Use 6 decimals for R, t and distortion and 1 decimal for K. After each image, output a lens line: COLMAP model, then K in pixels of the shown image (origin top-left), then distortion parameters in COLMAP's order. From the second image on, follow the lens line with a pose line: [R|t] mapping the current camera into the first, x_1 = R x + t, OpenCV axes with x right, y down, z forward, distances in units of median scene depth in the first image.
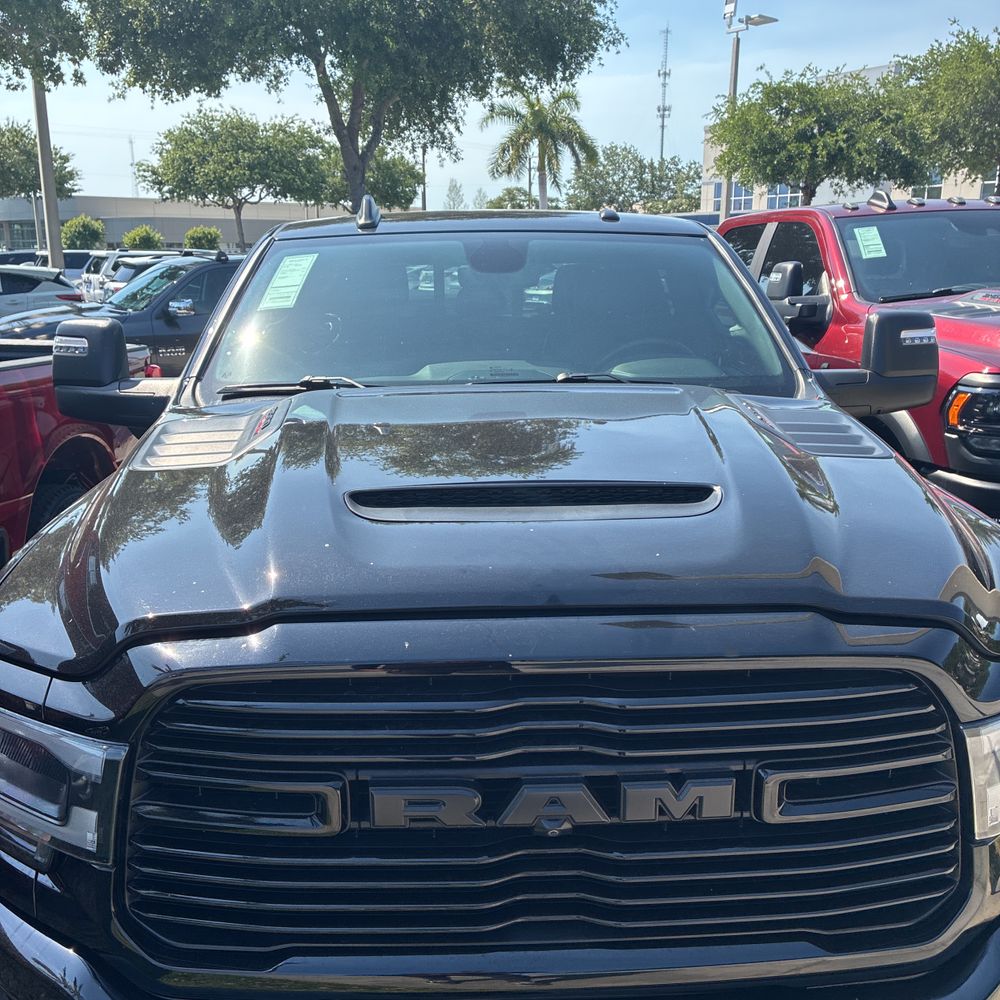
lens RADIAL K [[1020.2, 0, 485.7], [0, 1020.2, 510.3], [0, 0, 1]] dist [0.024026, 0.000000]
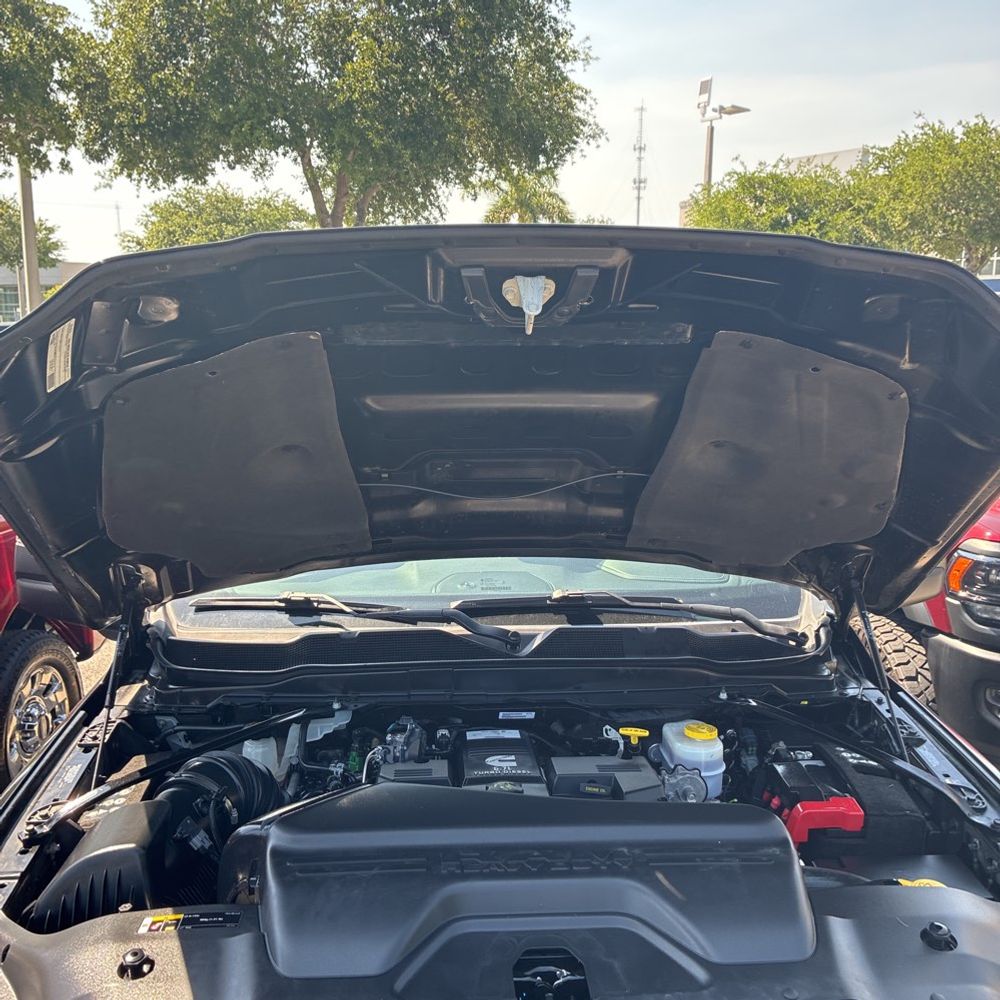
lens RADIAL K [[1020.2, 0, 488.6], [0, 1020.2, 498.1], [0, 0, 1]] dist [0.024026, 0.000000]
pose [[0.999737, 0.003788, 0.022629, -0.001681], [-0.002166, 0.997455, -0.071261, -0.022663], [-0.022842, 0.071193, 0.997201, 0.008113]]
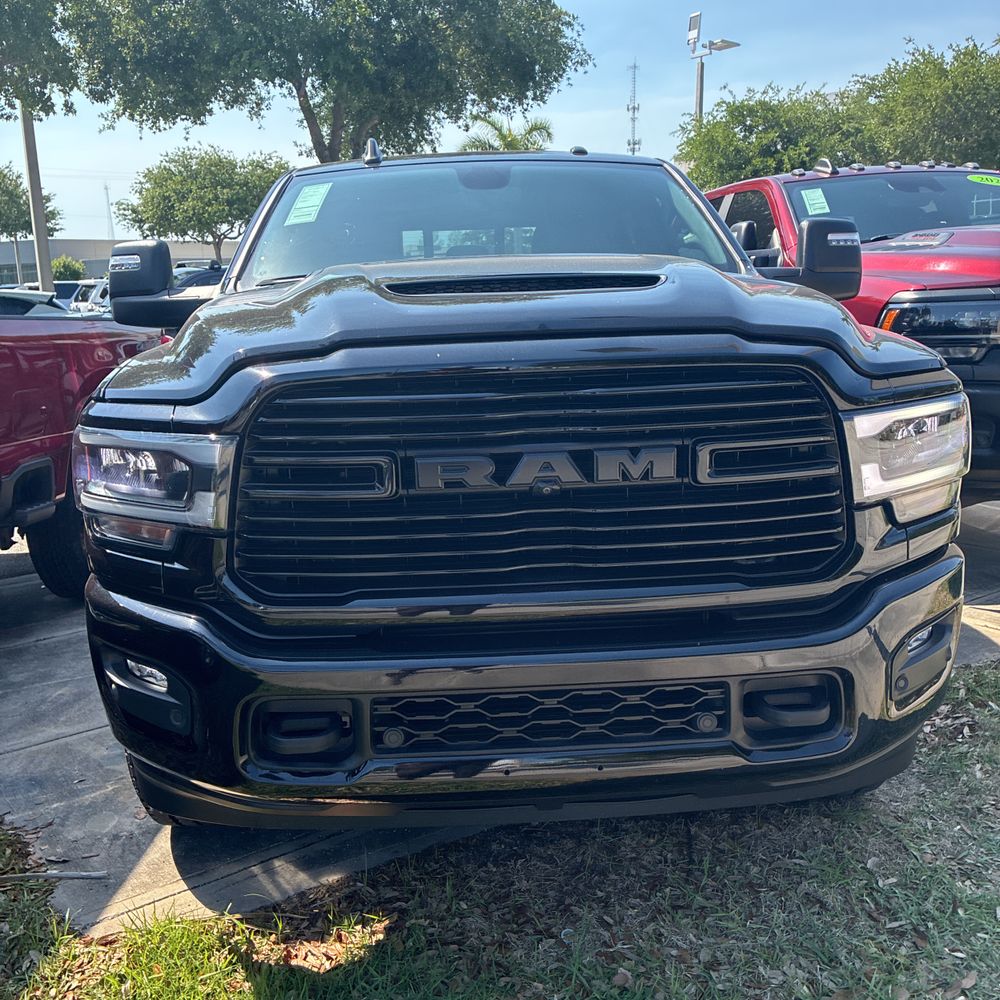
lens RADIAL K [[1020.2, 0, 475.8], [0, 1020.2, 518.6], [0, 0, 1]] dist [0.024026, 0.000000]
pose [[0.999606, -0.027017, 0.007554, -0.003278], [0.027198, 0.999317, -0.025029, 0.030272], [-0.006872, 0.025224, 0.999658, -0.030164]]
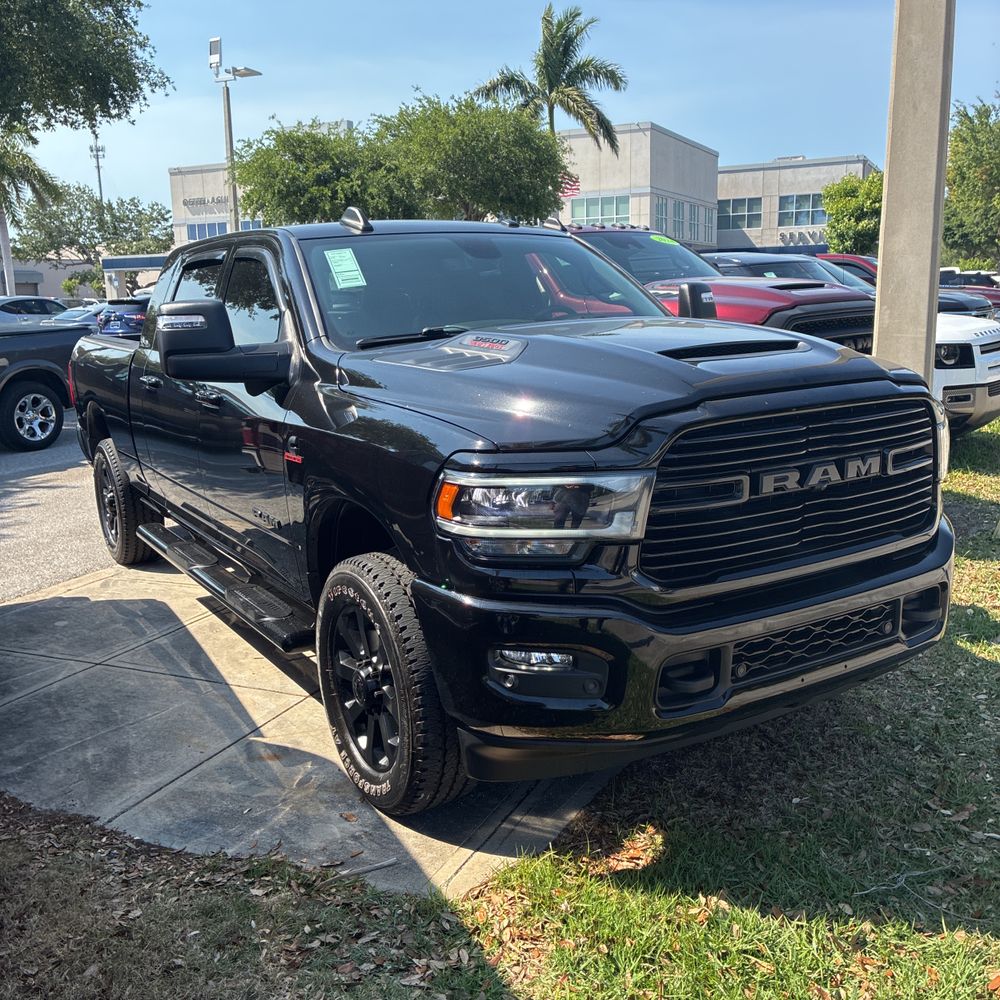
lens RADIAL K [[1020.2, 0, 489.4], [0, 1020.2, 507.0], [0, 0, 1]] dist [0.024026, 0.000000]
pose [[0.873104, -0.123622, 0.471601, -0.121633], [0.143289, 0.989663, -0.005858, 0.020996], [-0.466002, 0.072690, 0.881792, -0.042632]]
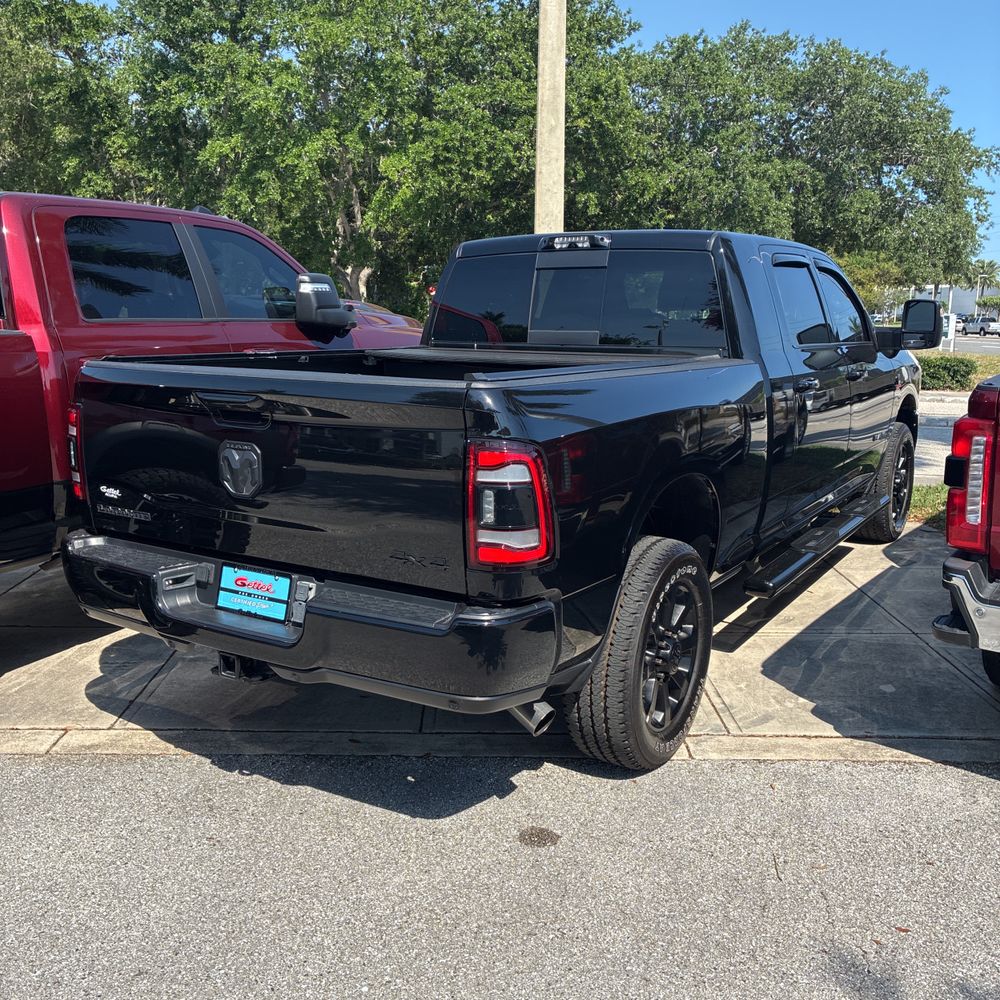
lens RADIAL K [[1020.2, 0, 480.3], [0, 1020.2, 478.6], [0, 0, 1]] dist [0.024026, 0.000000]
pose [[-0.823882, -0.083159, 0.560627, -0.149016], [0.142450, 0.927039, 0.346851, -0.122995], [-0.548567, 0.365626, -0.751925, 0.558474]]
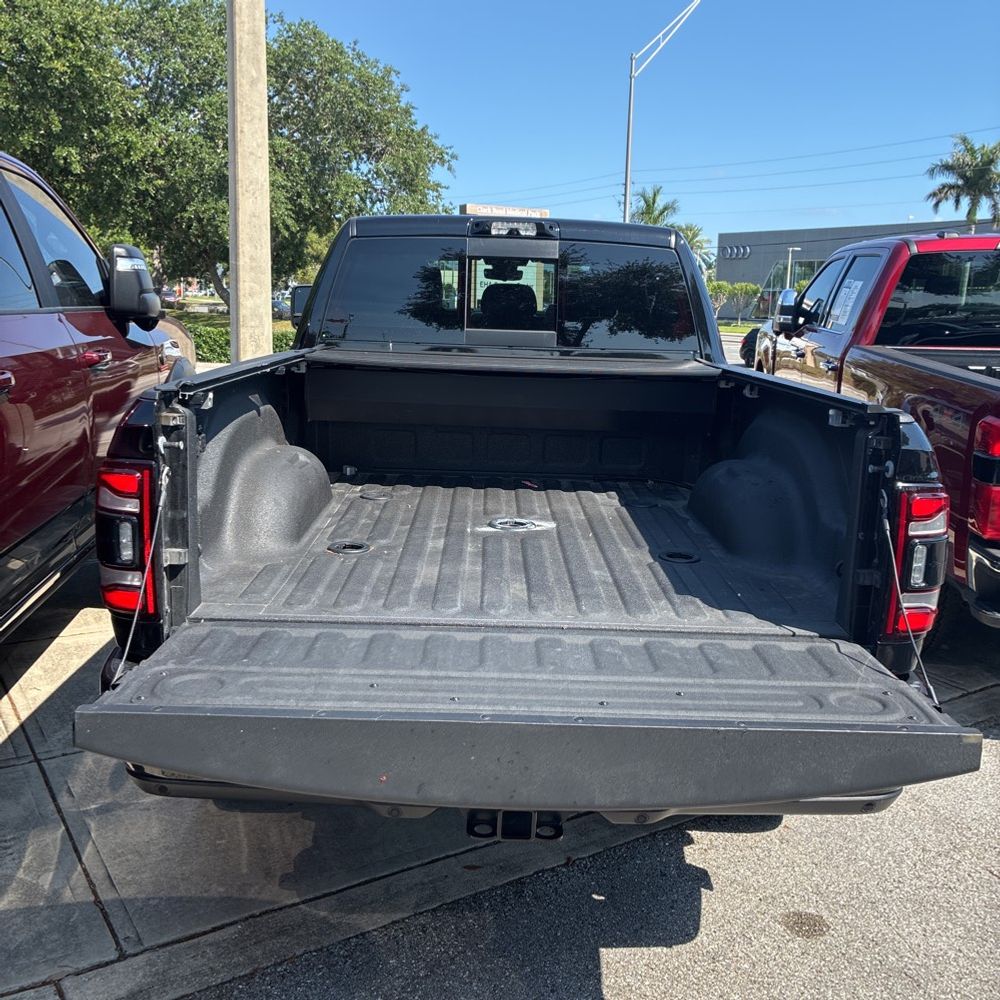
lens RADIAL K [[1020.2, 0, 520.0], [0, 1020.2, 473.8], [0, 0, 1]] dist [0.024026, 0.000000]
pose [[-0.999719, -0.022113, 0.008505, -0.007855], [-0.016803, 0.914840, 0.403466, -0.127569], [-0.016702, 0.403209, -0.914955, 0.558183]]
